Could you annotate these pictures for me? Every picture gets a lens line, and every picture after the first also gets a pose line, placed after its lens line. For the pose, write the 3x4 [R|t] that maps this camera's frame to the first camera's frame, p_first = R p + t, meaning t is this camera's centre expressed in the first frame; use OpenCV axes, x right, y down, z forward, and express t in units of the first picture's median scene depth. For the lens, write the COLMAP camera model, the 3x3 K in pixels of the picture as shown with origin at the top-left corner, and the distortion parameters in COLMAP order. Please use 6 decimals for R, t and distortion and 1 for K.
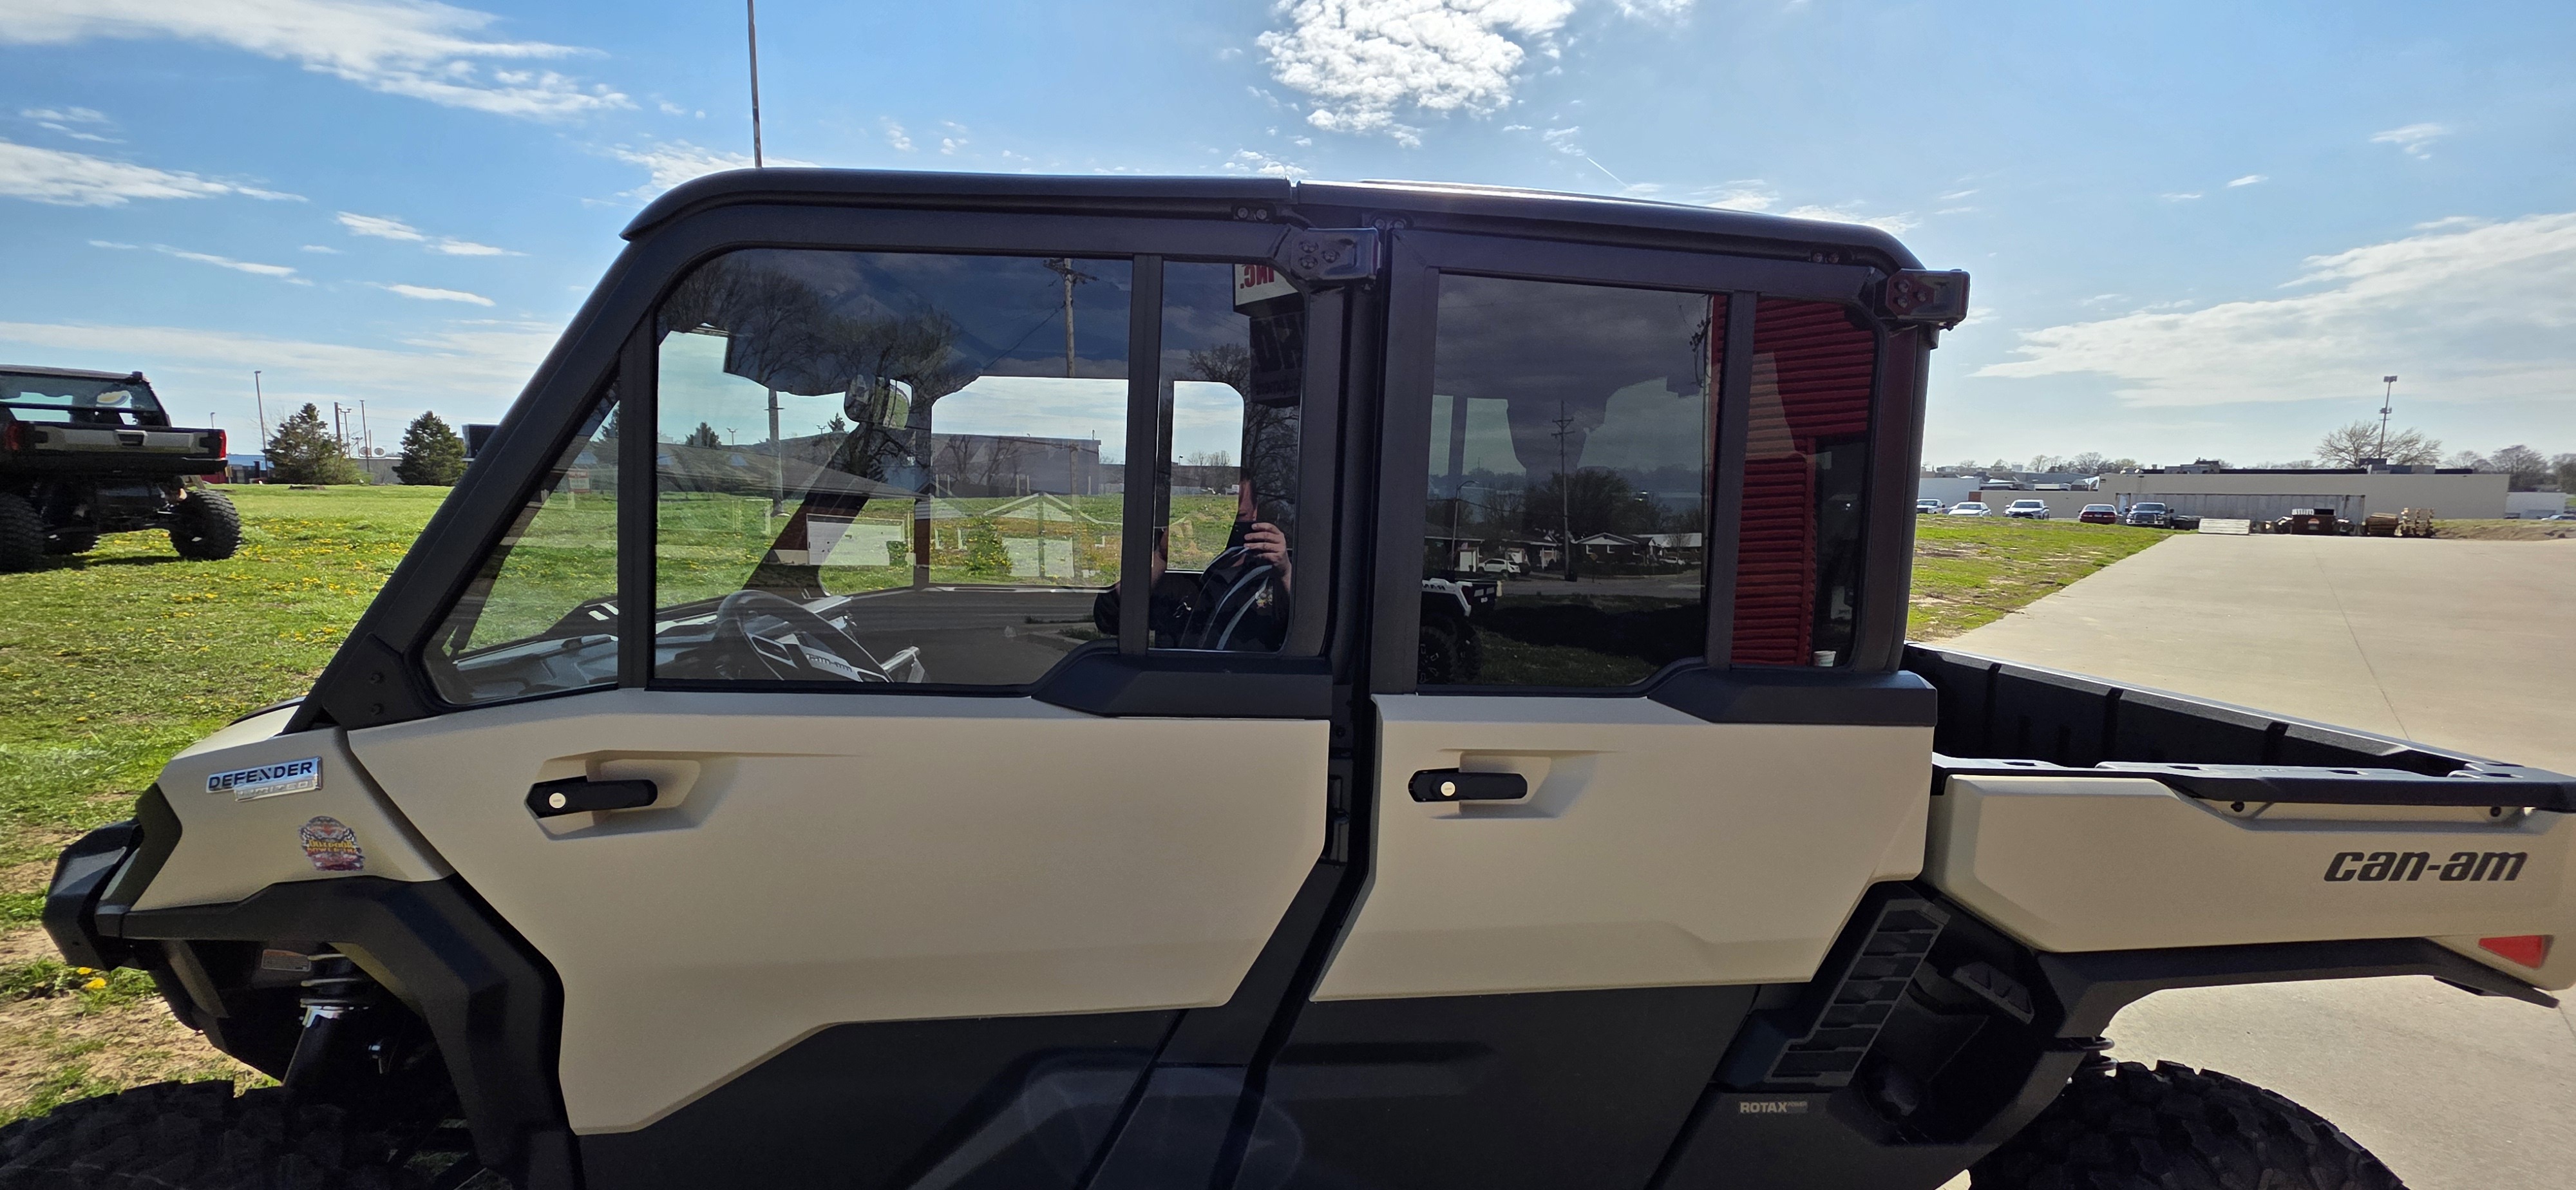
lens RADIAL K [[1029.4, 0, 1284.6], [0, 1029.4, 584.3], [0, 0, 1]] dist [0.005404, 0.000490]
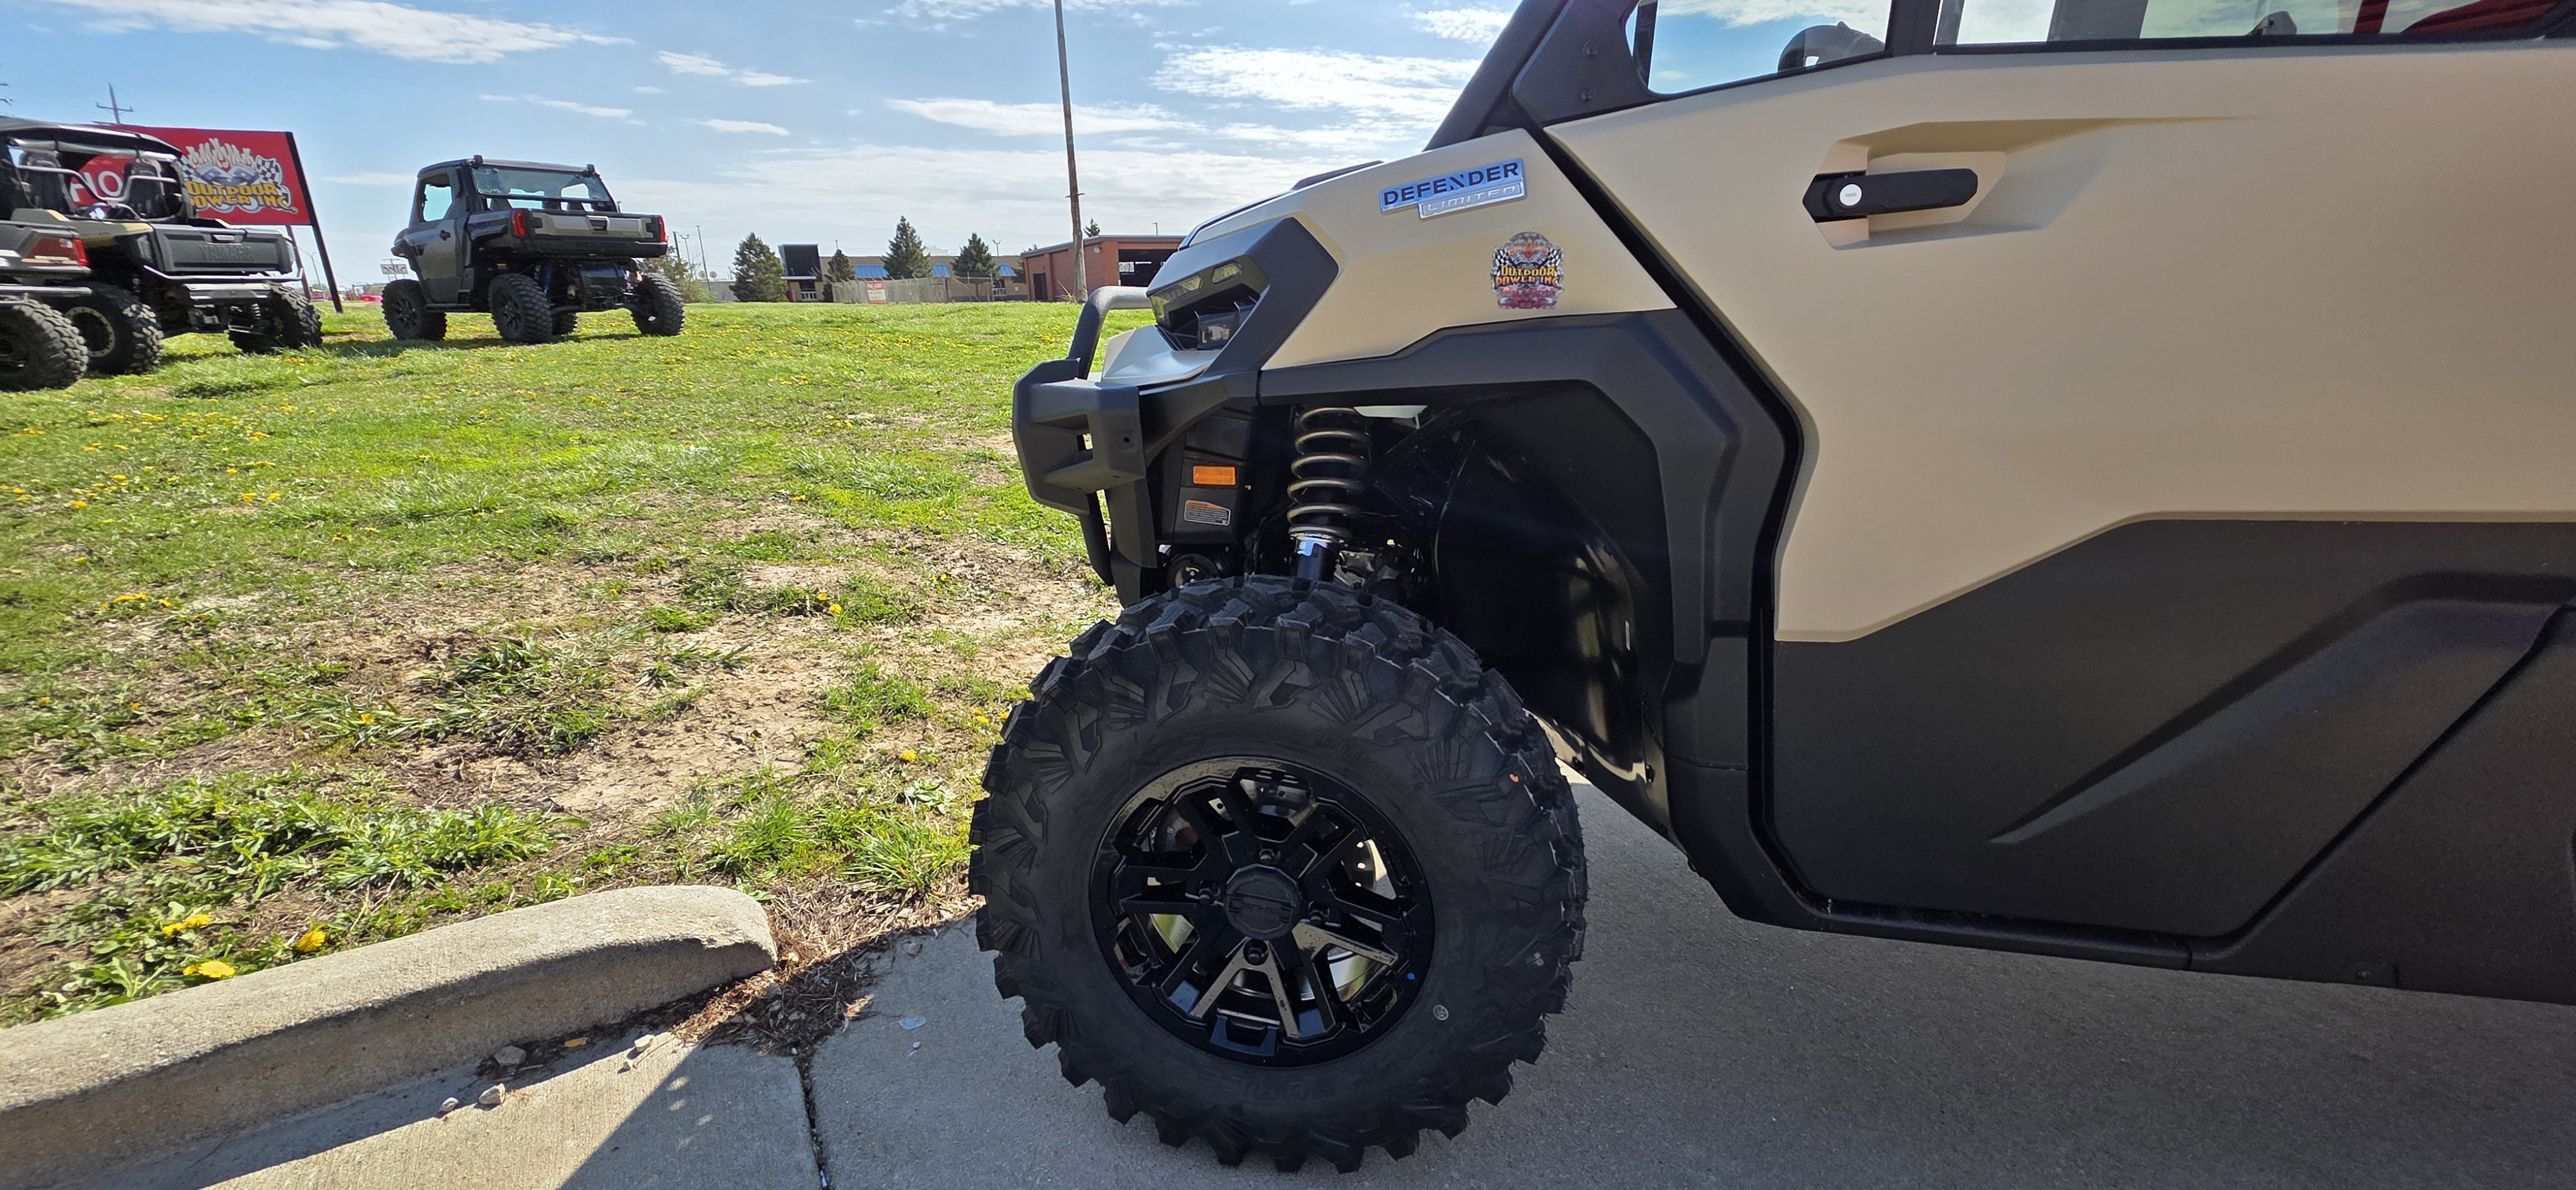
lens RADIAL K [[1029.4, 0, 1283.7], [0, 1029.4, 574.2], [0, 0, 1]] dist [0.005404, 0.000490]
pose [[0.974966, 0.033157, -0.219868, -0.785021], [0.005125, 0.985206, 0.171299, 0.295316], [0.222295, -0.168138, 0.960372, 0.112797]]
